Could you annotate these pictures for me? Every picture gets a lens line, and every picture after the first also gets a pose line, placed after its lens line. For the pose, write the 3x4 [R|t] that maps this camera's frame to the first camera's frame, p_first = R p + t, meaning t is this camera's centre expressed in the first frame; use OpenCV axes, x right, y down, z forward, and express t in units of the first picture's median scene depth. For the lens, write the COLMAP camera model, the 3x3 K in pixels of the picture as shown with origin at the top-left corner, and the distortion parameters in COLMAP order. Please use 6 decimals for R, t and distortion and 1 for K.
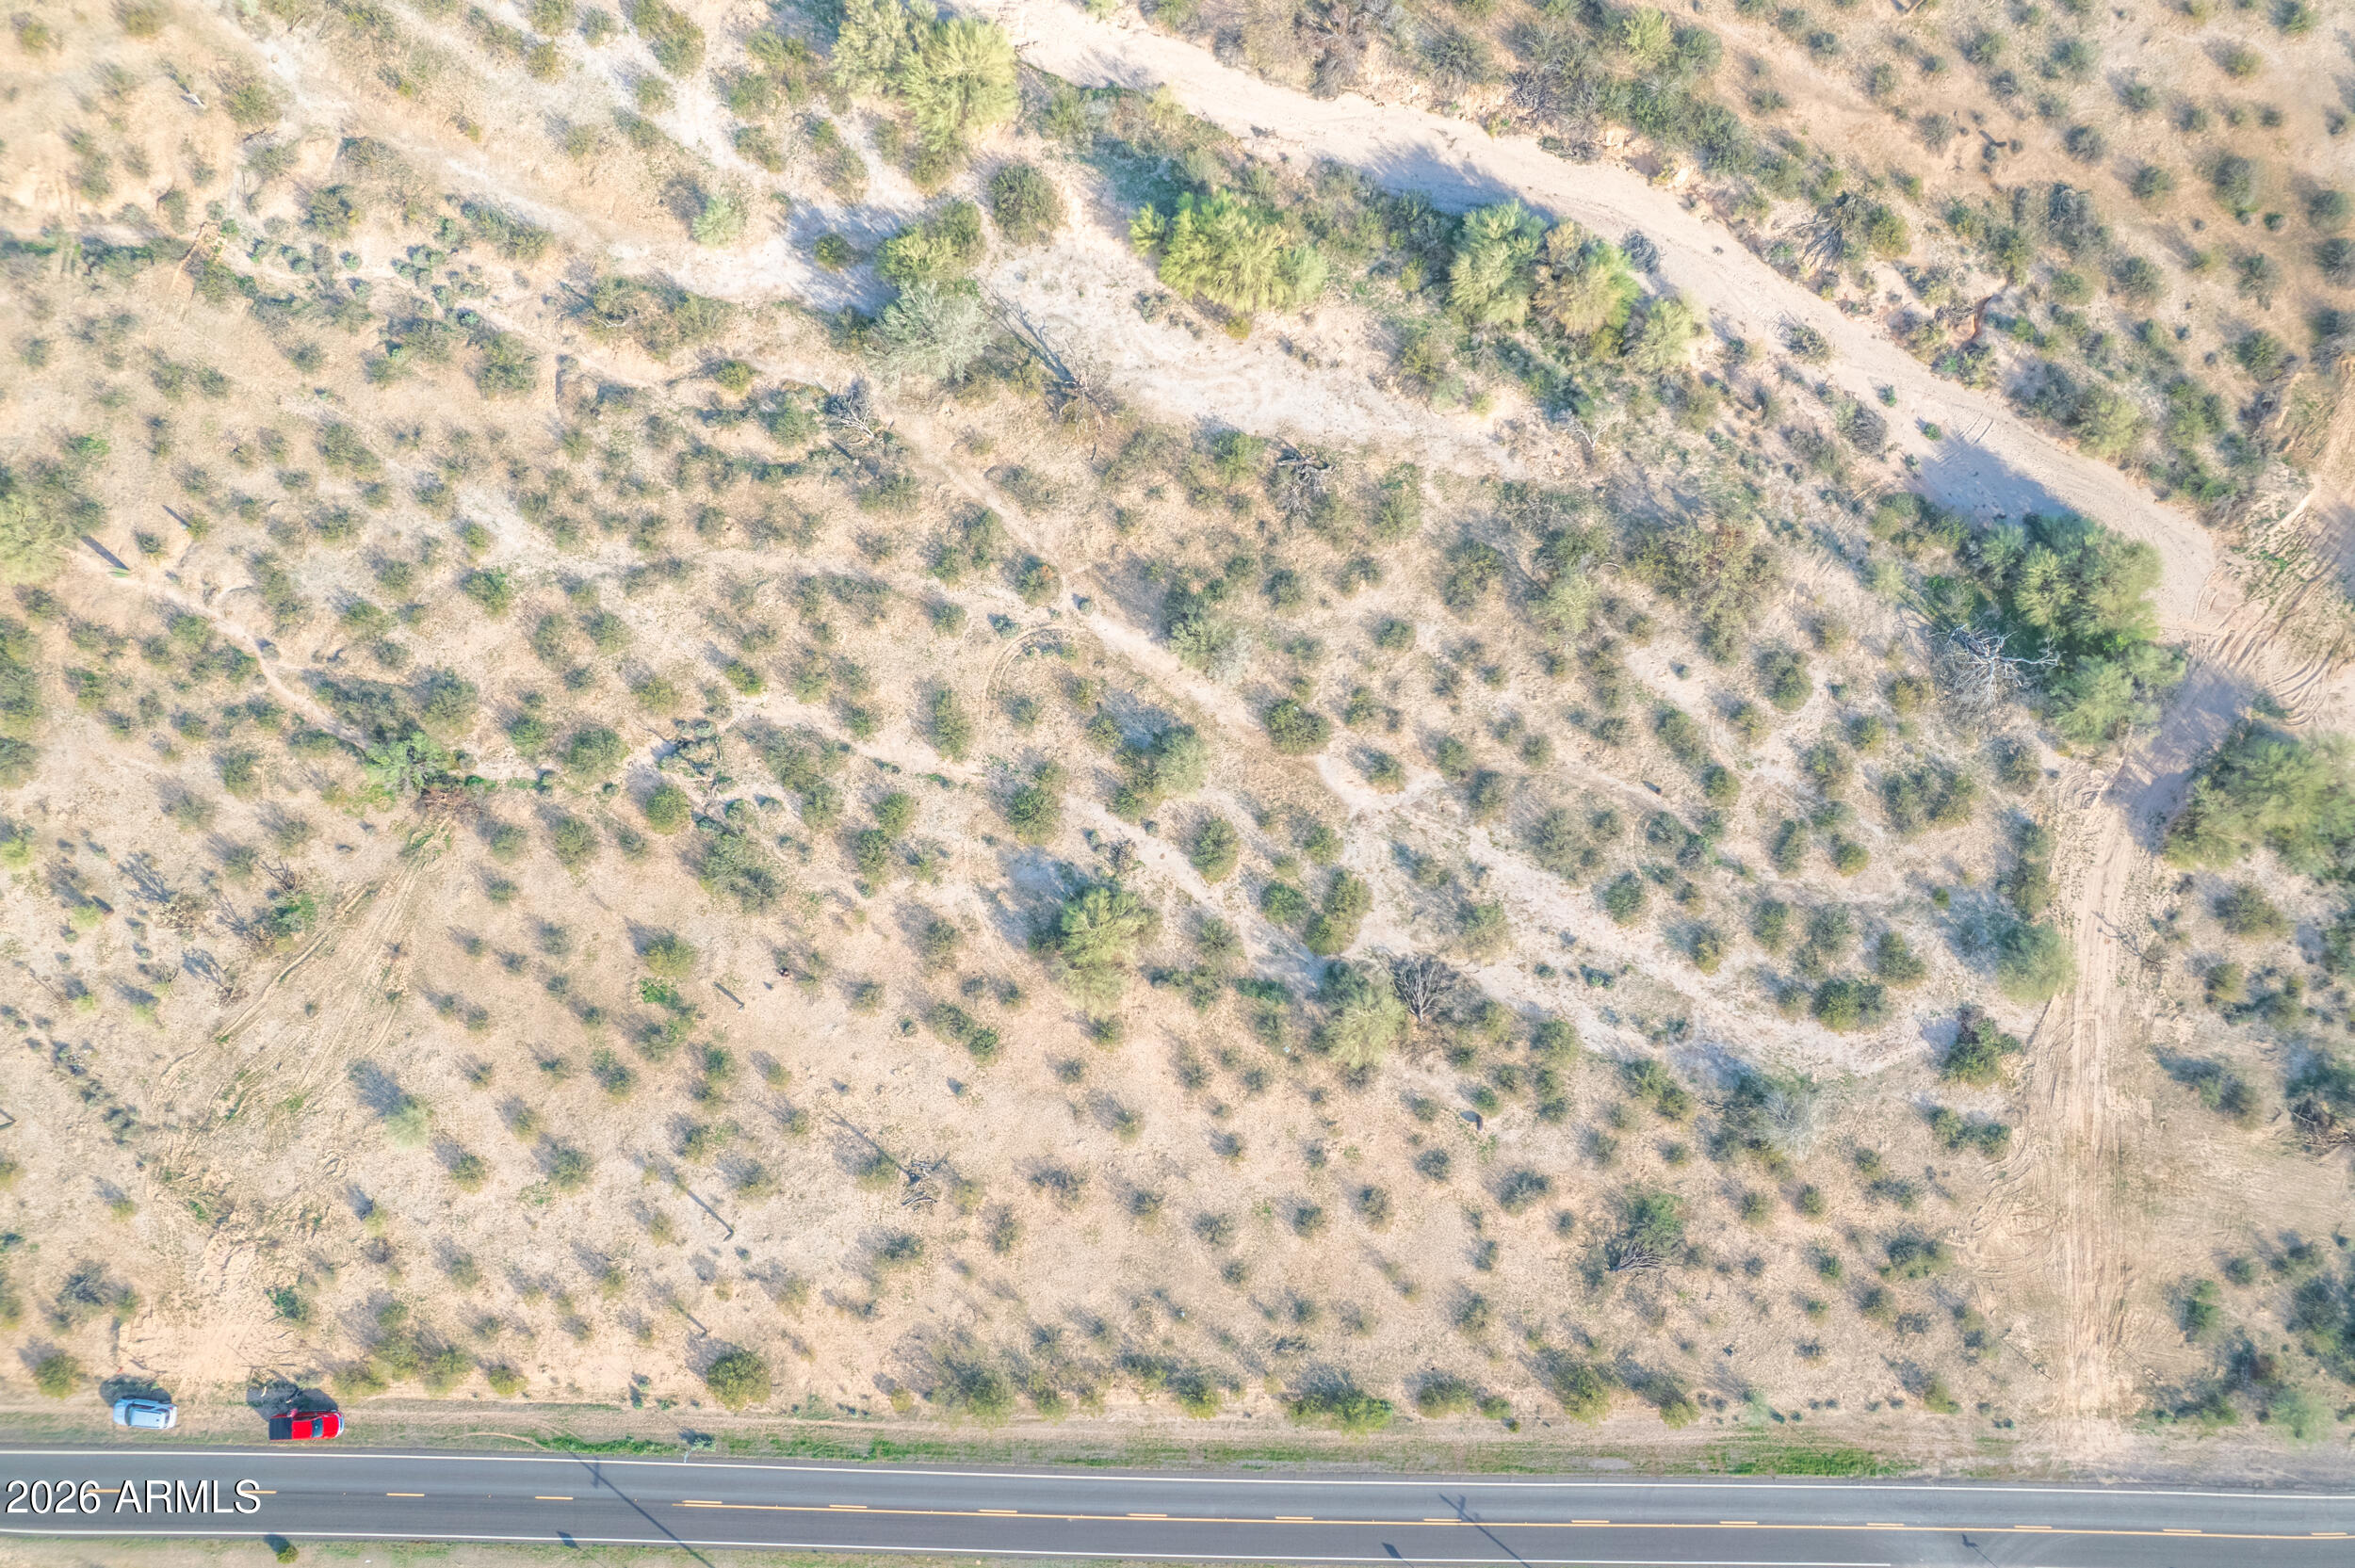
lens RADIAL K [[1509.3, 0, 1201.5], [0, 1509.3, 769.7], [0, 0, 1]] dist [-0.063521, 0.046443]
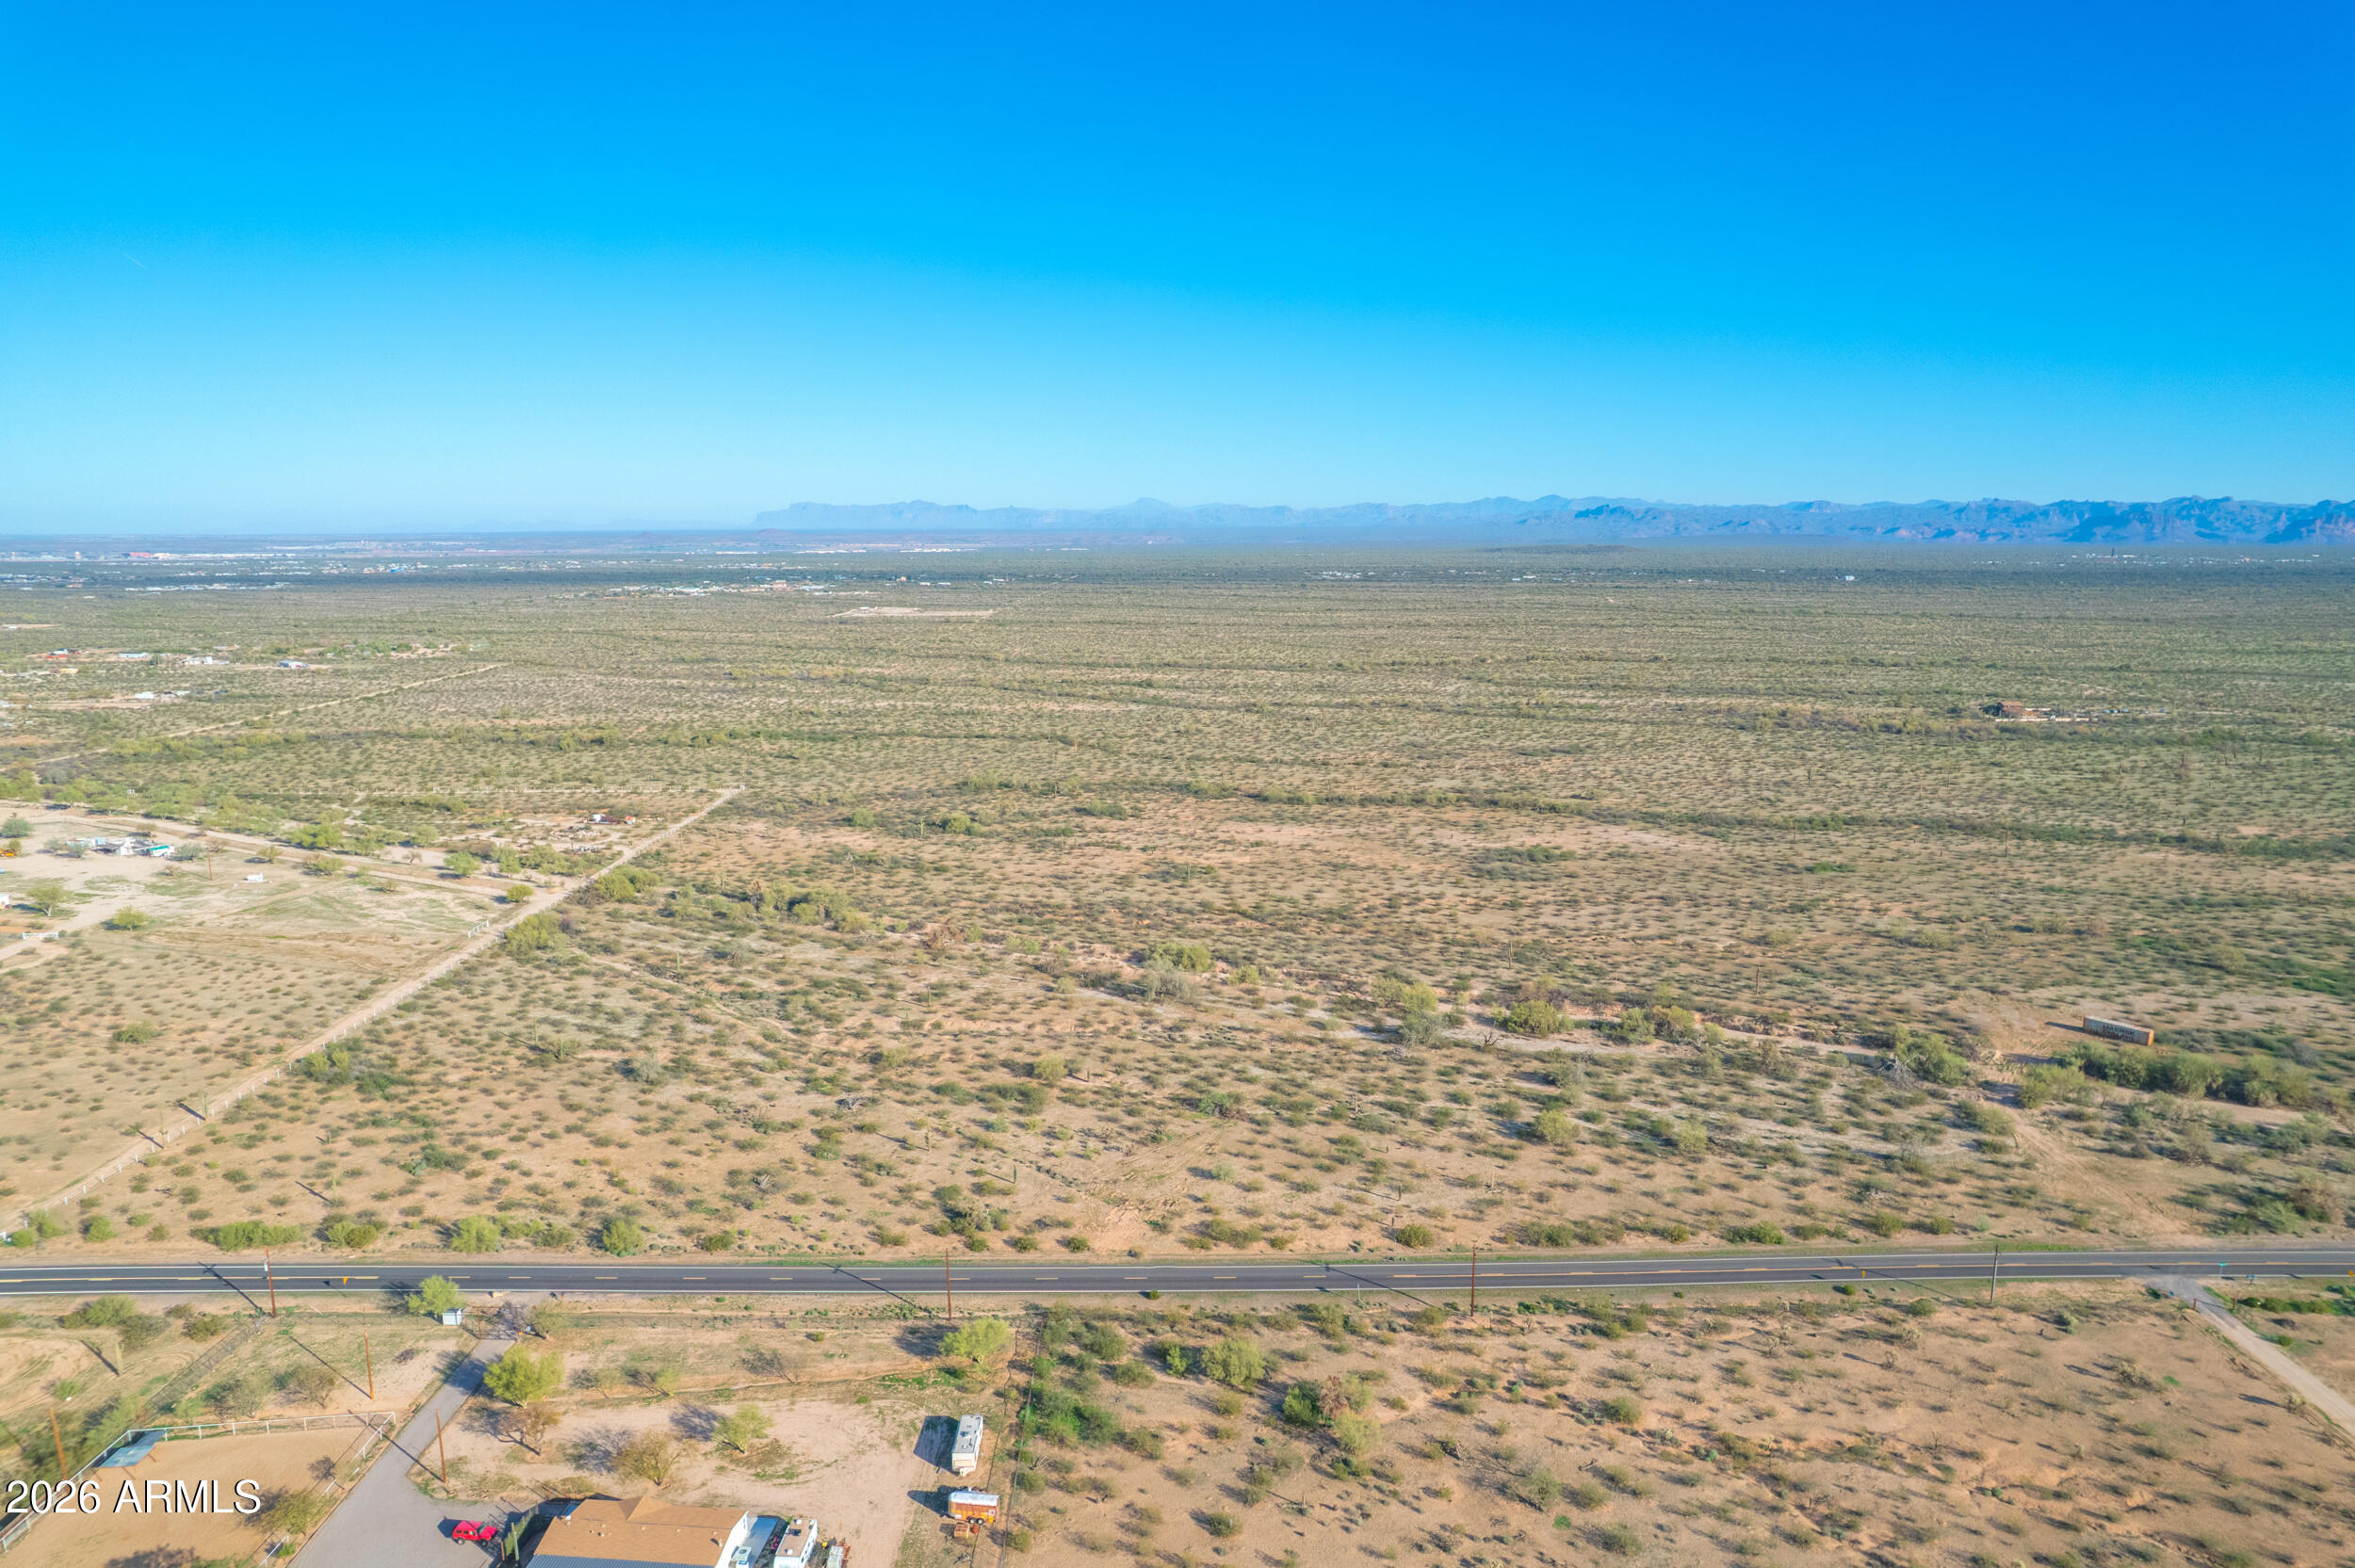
lens RADIAL K [[1509.3, 0, 1171.7], [0, 1509.3, 795.0], [0, 0, 1]] dist [-0.063521, 0.046443]
pose [[0.999887, -0.008417, 0.012456, -0.620104], [0.013584, 0.150886, -0.988458, 2.100973], [0.006441, 0.988515, 0.150983, 0.212508]]
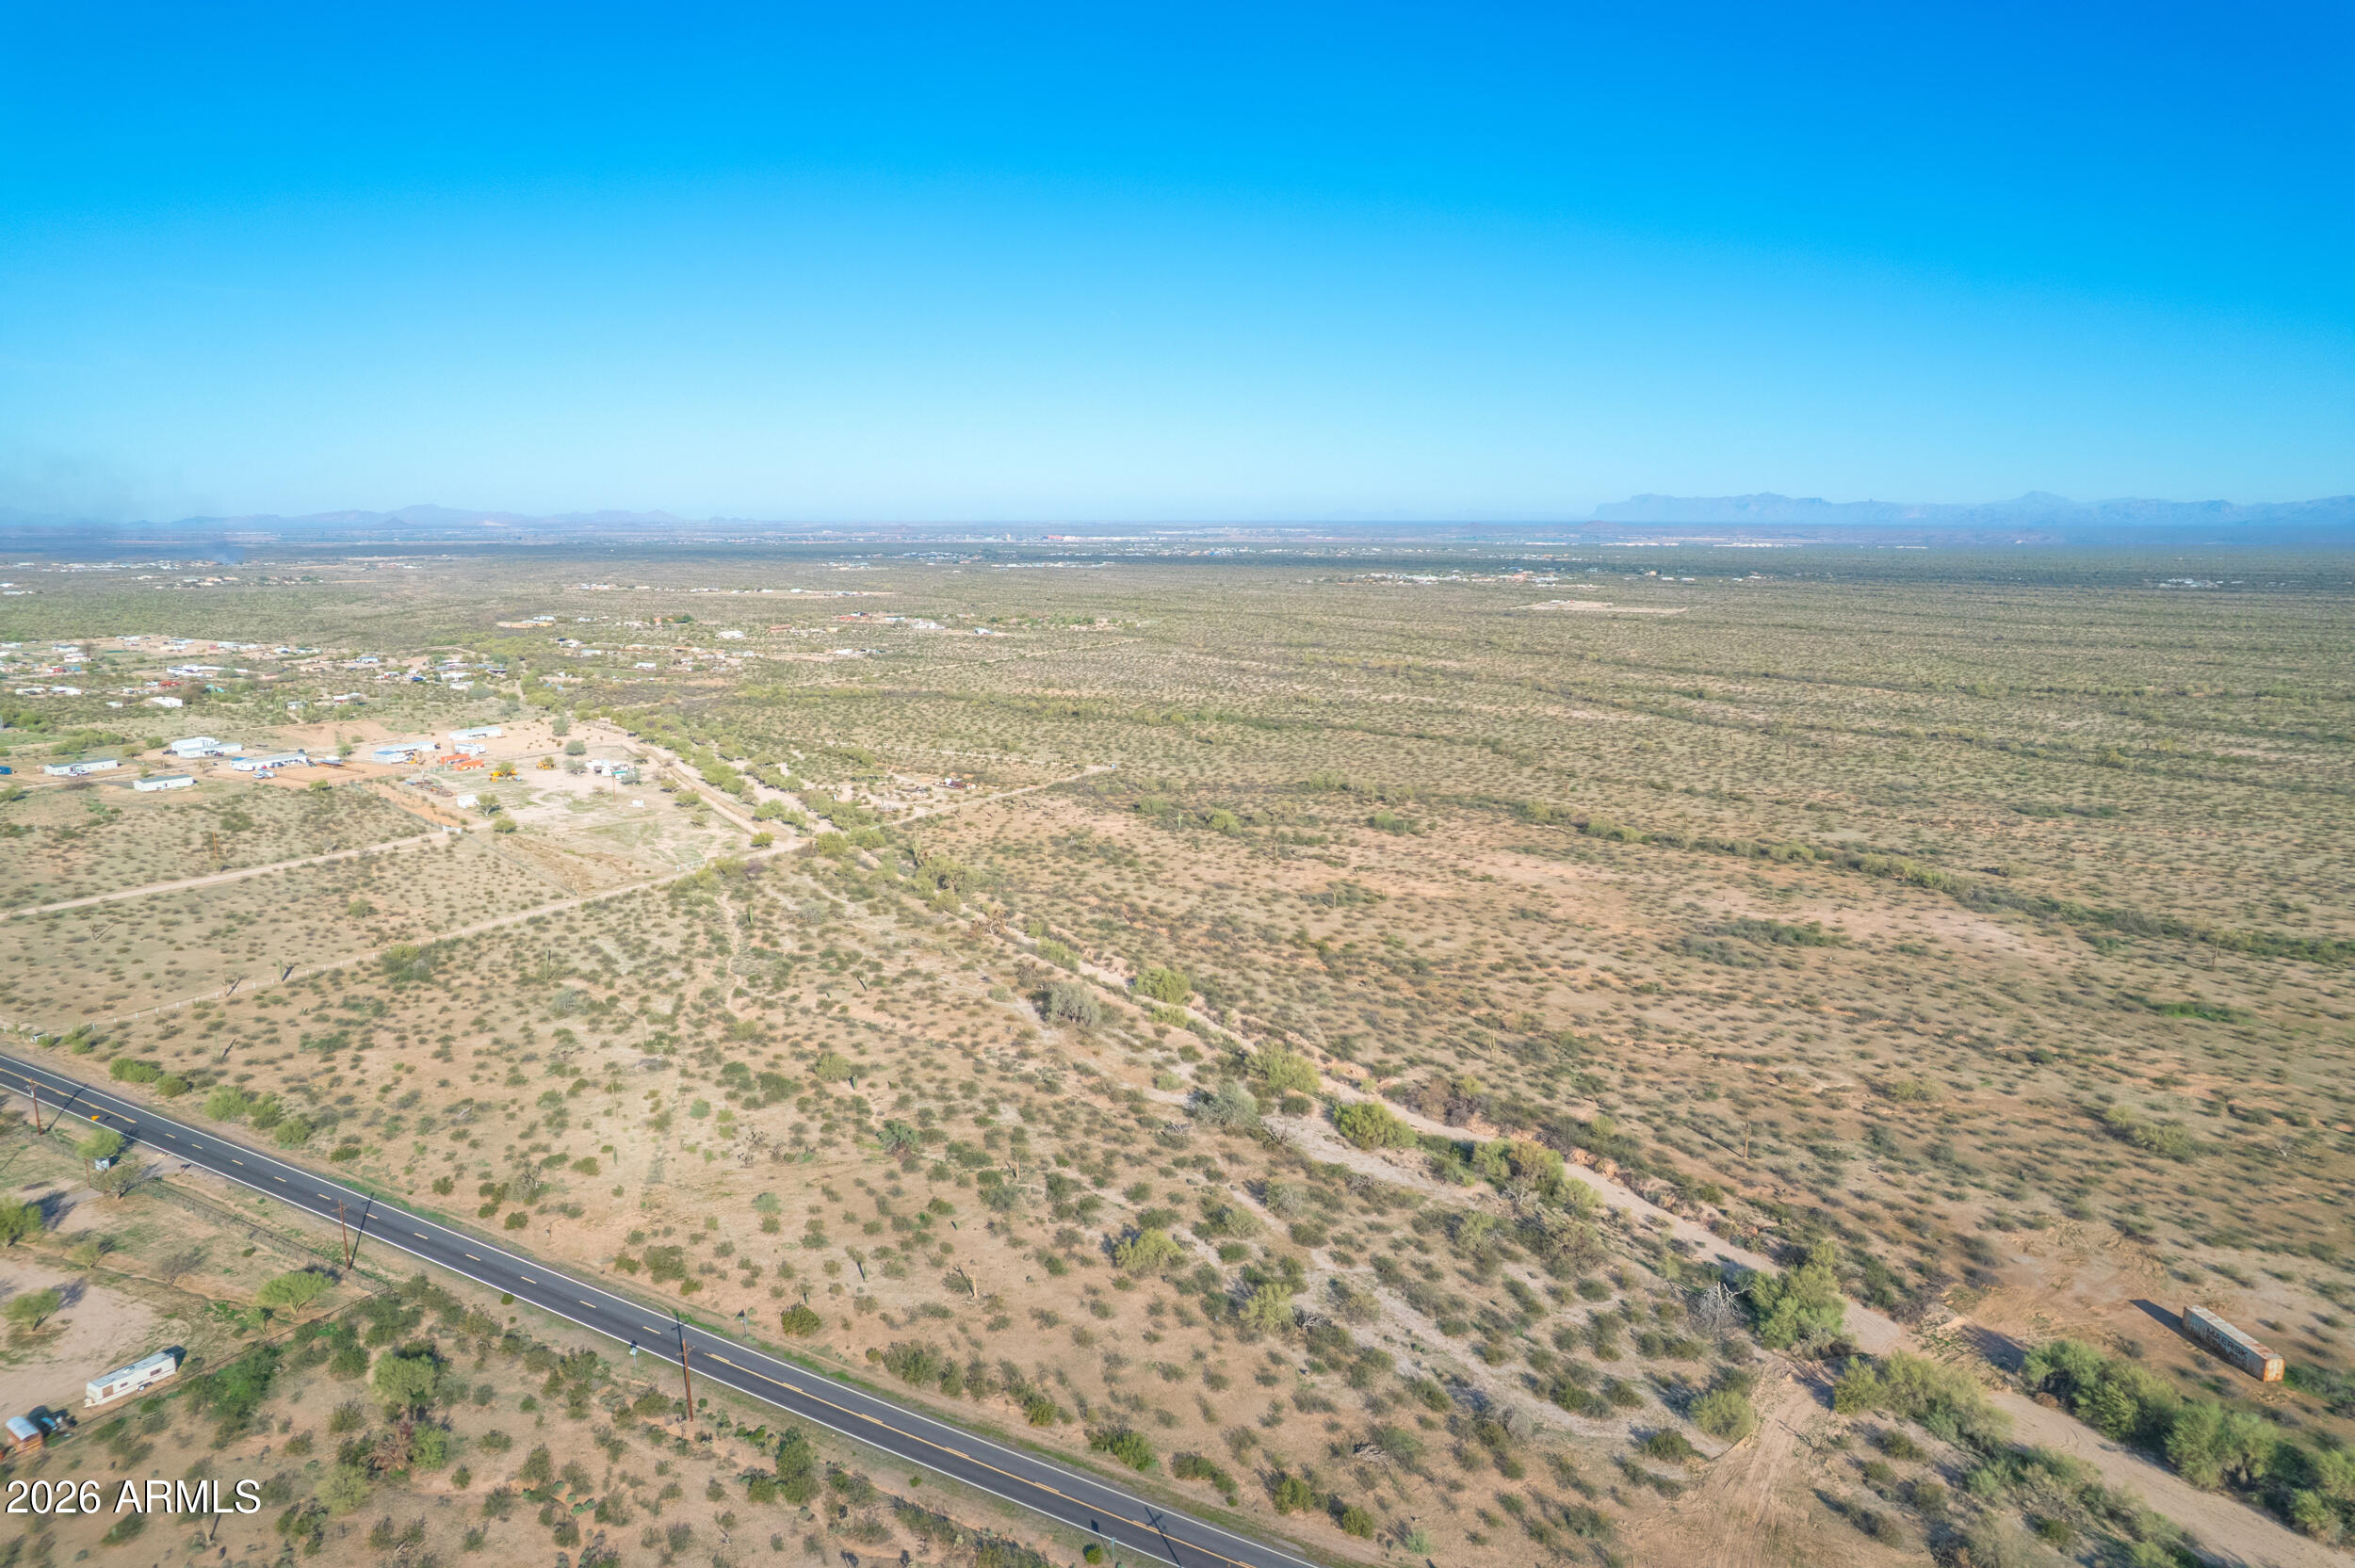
lens RADIAL K [[1509.3, 0, 1169.8], [0, 1509.3, 769.8], [0, 0, 1]] dist [-0.063521, 0.046443]
pose [[0.864927, 0.078313, -0.495749, 0.748018], [-0.501815, 0.117117, -0.857009, 1.487689], [-0.009055, 0.990026, 0.140597, 0.213233]]
